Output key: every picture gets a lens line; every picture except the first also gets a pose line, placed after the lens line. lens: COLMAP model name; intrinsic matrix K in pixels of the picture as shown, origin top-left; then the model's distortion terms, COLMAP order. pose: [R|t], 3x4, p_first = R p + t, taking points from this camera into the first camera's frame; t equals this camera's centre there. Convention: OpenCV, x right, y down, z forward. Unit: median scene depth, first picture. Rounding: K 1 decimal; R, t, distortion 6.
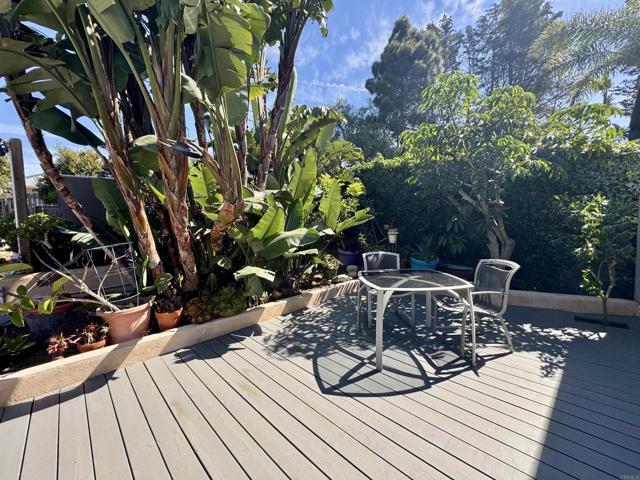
lens RADIAL K [[256.4, 0, 320.4], [0, 256.4, 240.3], [0, 0, 1]] dist [0.000933, 0.000014]
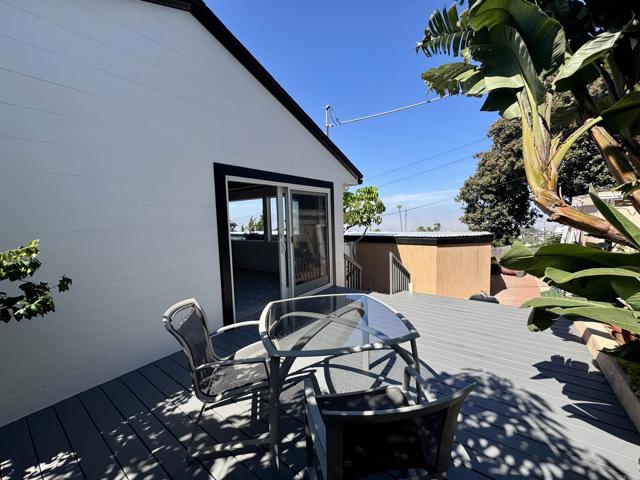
lens RADIAL K [[256.4, 0, 319.2], [0, 256.4, 239.8], [0, 0, 1]] dist [0.000933, 0.000014]
pose [[-0.987017, 0.062673, -0.147883, 0.455588], [0.039605, 0.987266, 0.154069, -0.159989], [0.155656, 0.146211, -0.976931, 1.614063]]
